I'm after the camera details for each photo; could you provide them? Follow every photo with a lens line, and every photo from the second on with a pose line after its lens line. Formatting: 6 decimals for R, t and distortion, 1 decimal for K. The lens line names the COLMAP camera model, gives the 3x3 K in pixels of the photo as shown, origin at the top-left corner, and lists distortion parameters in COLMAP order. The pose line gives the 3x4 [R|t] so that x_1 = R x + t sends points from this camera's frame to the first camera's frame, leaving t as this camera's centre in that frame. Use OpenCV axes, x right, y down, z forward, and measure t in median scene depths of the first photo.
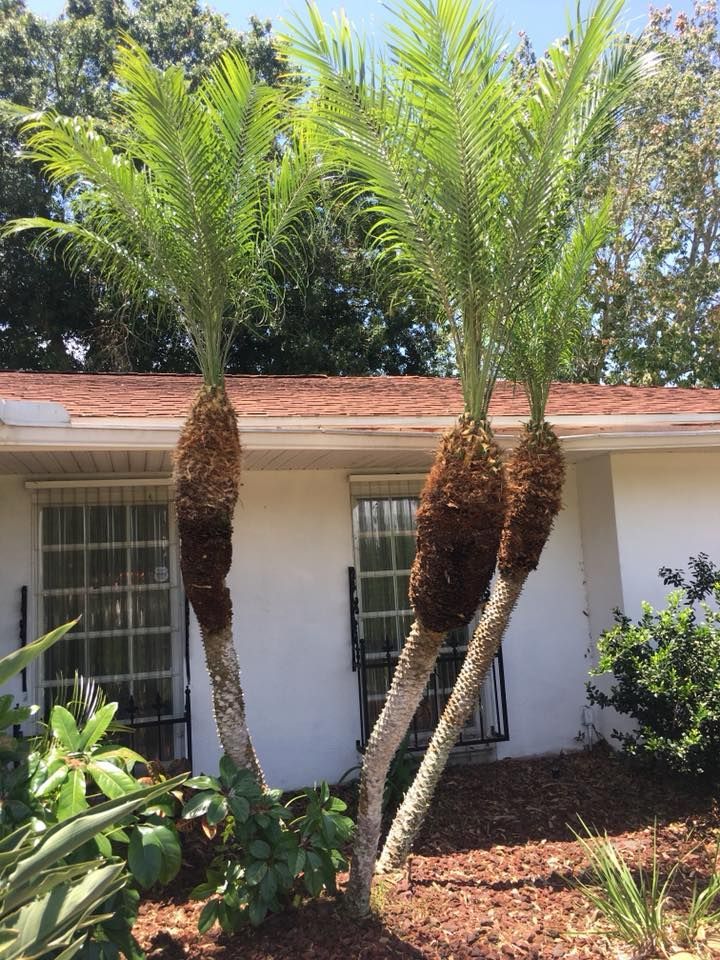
lens RADIAL K [[794.6, 0, 360.2], [0, 794.6, 481.2], [0, 0, 1]] dist [0.026644, -0.010436]
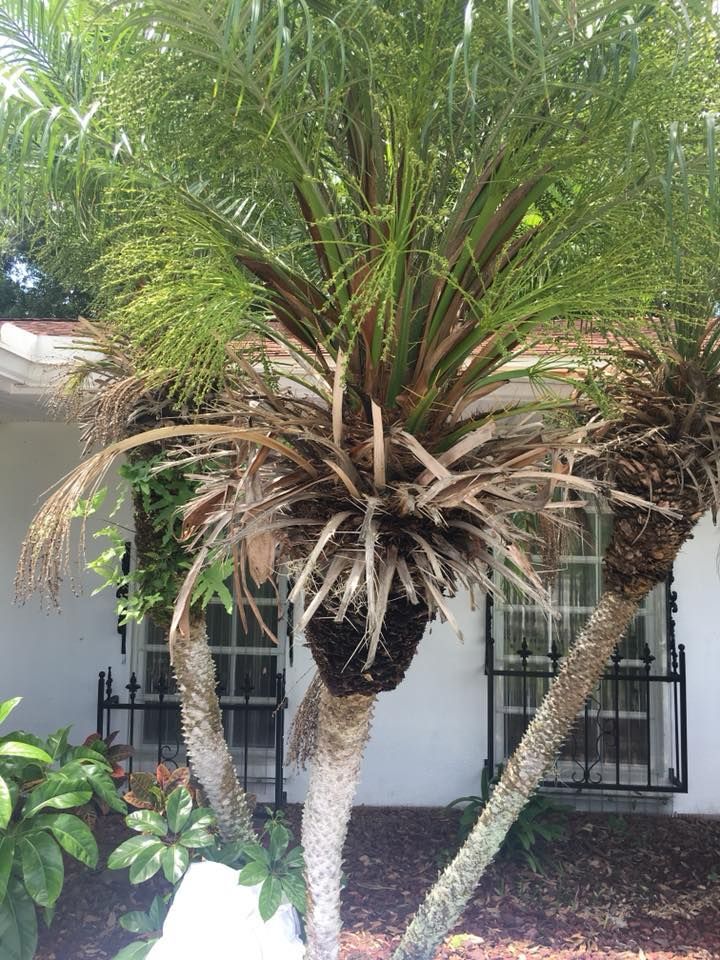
lens RADIAL K [[794.6, 0, 360.2], [0, 794.6, 481.2], [0, 0, 1]] dist [0.026644, -0.010436]
pose [[0.938930, 0.047187, -0.340858, 0.151492], [-0.029880, 0.997992, 0.055850, -0.002234], [0.342809, -0.042254, 0.938454, 0.211327]]
